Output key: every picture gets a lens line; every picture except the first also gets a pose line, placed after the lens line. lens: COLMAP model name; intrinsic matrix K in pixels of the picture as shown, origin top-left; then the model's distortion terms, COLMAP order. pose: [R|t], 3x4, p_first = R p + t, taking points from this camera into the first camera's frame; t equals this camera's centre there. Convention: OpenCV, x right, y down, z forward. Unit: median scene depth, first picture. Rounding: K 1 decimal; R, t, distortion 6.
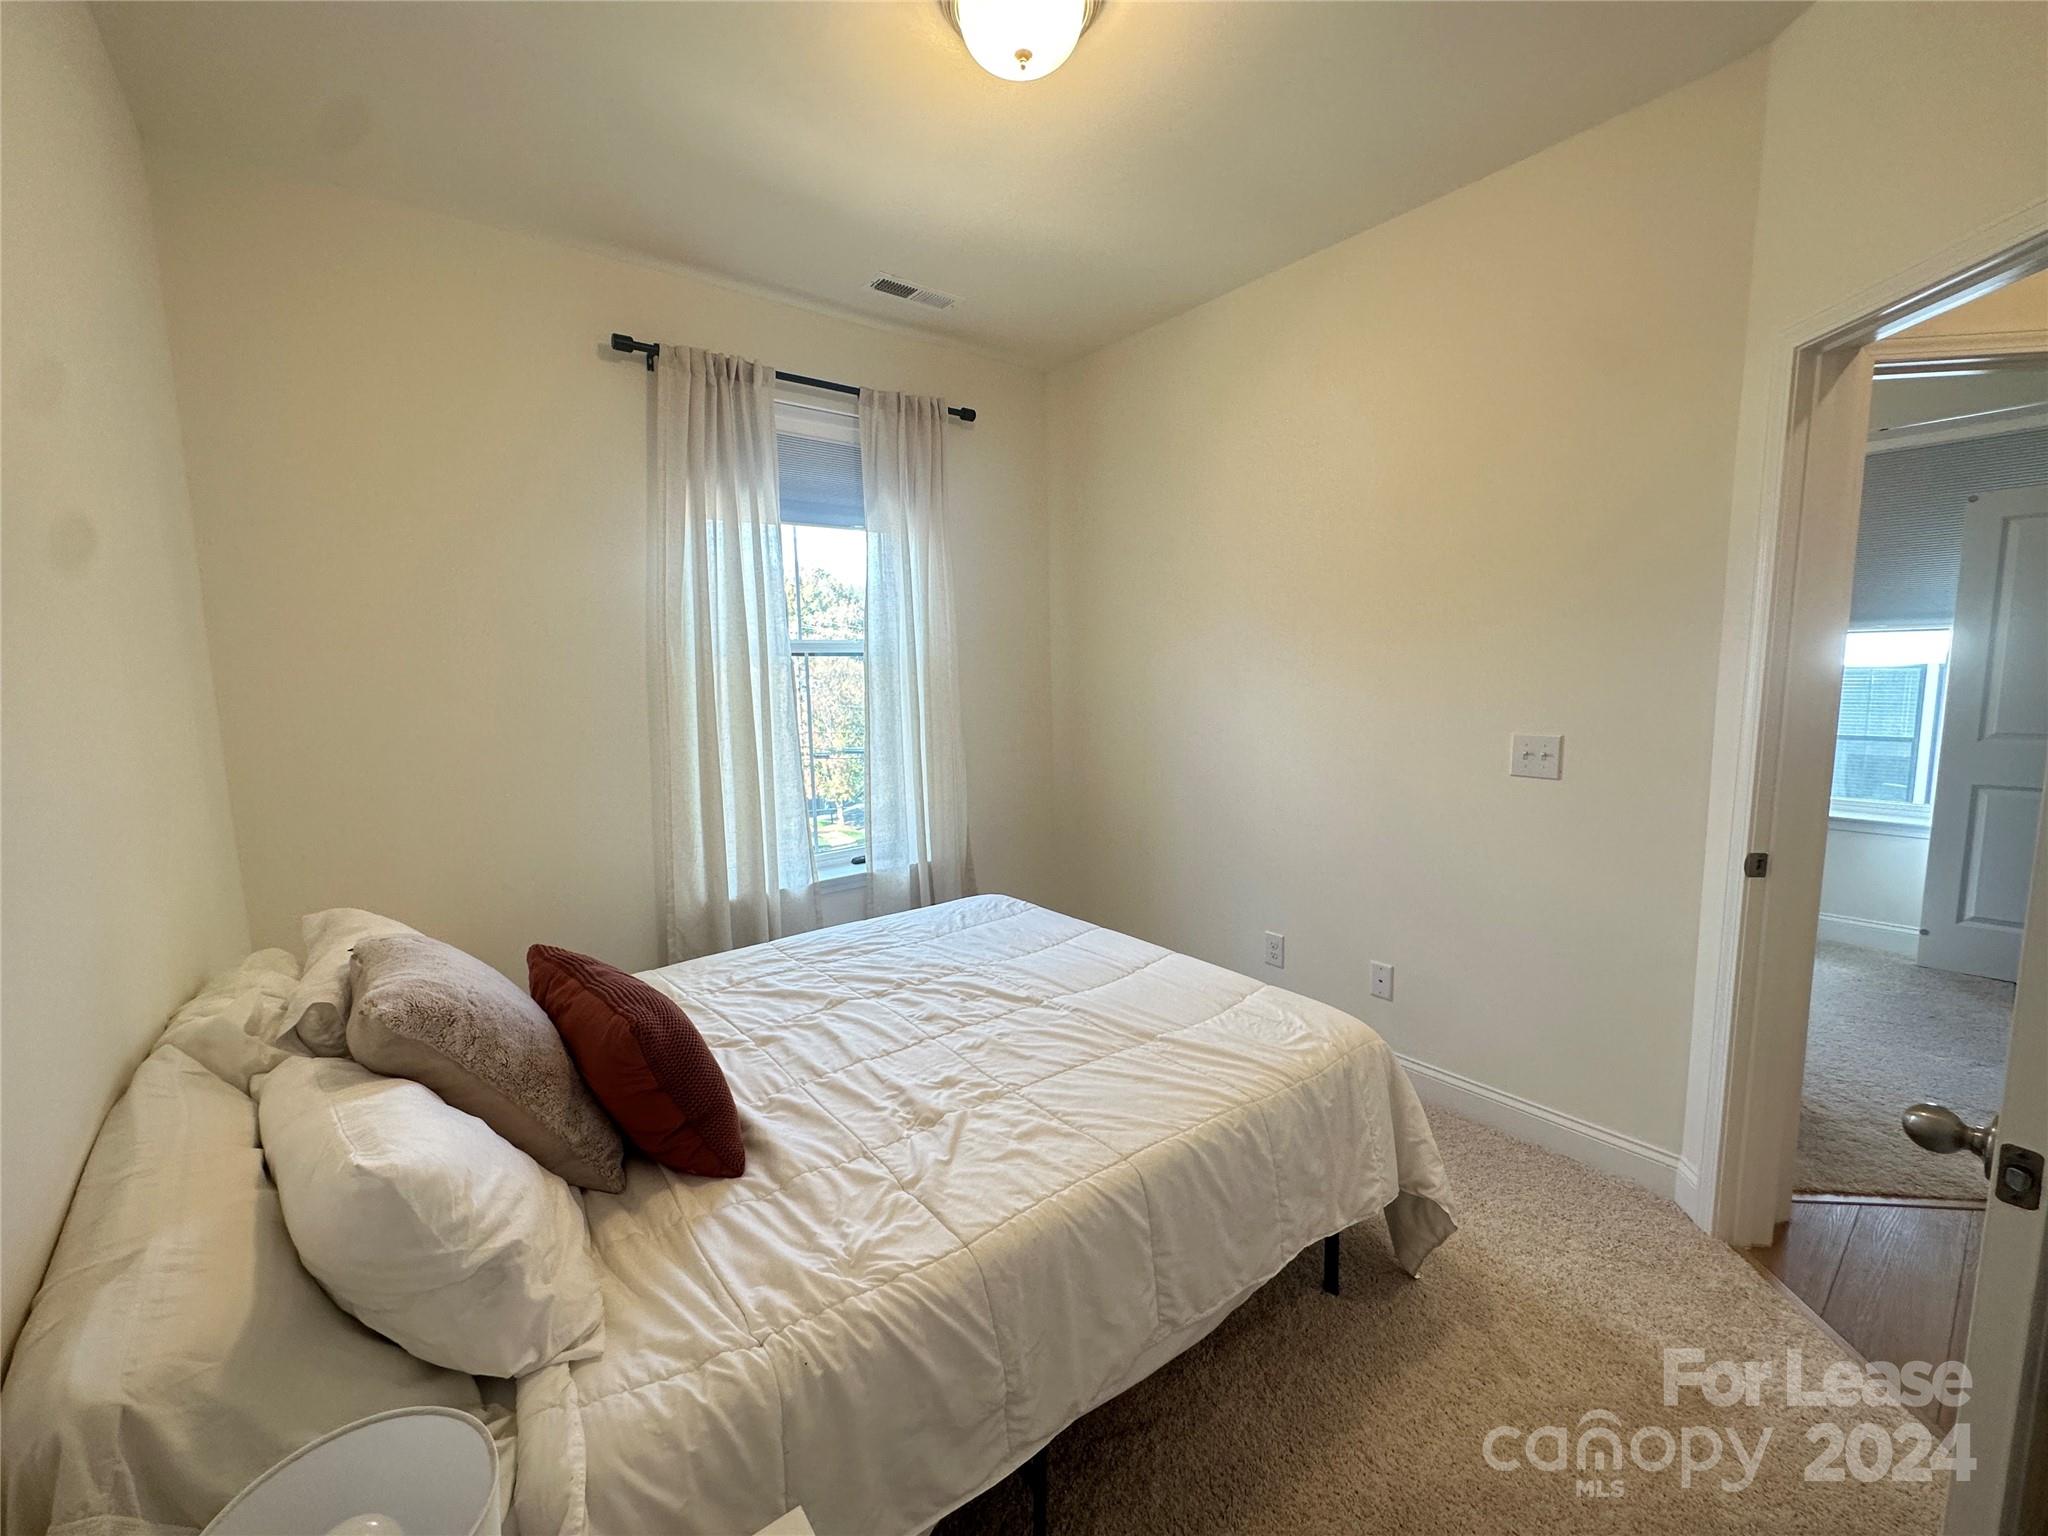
lens RADIAL K [[816.8, 0, 1028.5], [0, 816.8, 762.8], [0, 0, 1]] dist [-0.003119, -0.000680]
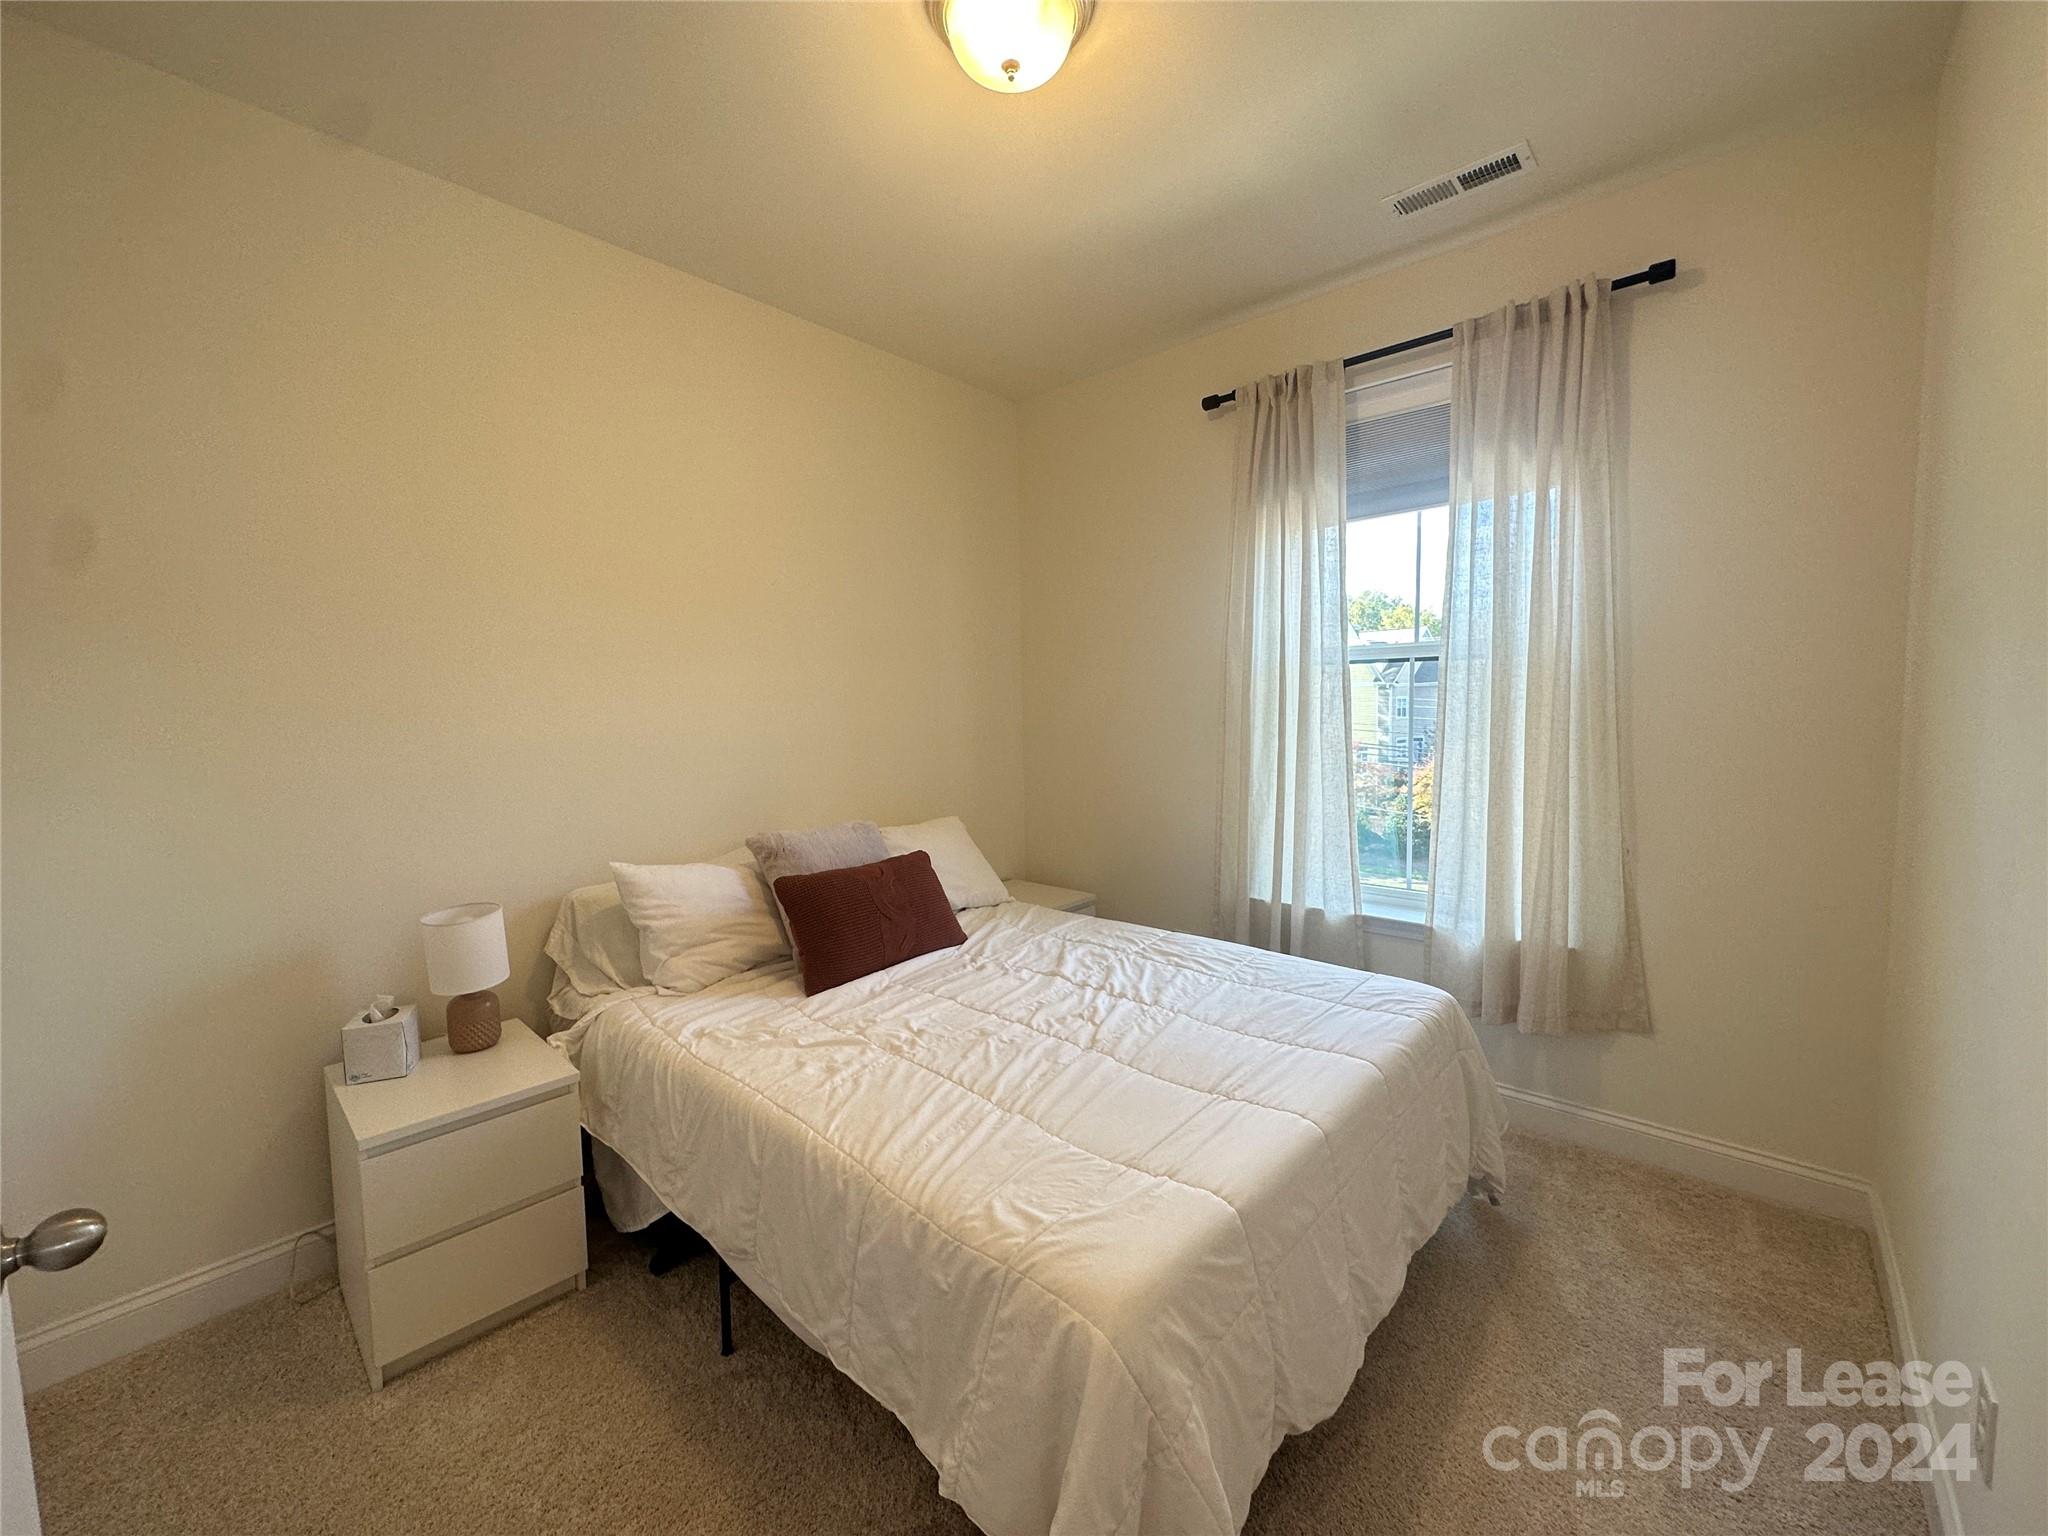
lens RADIAL K [[816.8, 0, 1028.9], [0, 816.8, 768.5], [0, 0, 1]] dist [-0.003119, -0.000680]
pose [[0.172089, 0.100528, -0.979938, 0.620431], [-0.094526, 0.991874, 0.085153, -0.063389], [0.980536, 0.077976, 0.180193, 0.535667]]
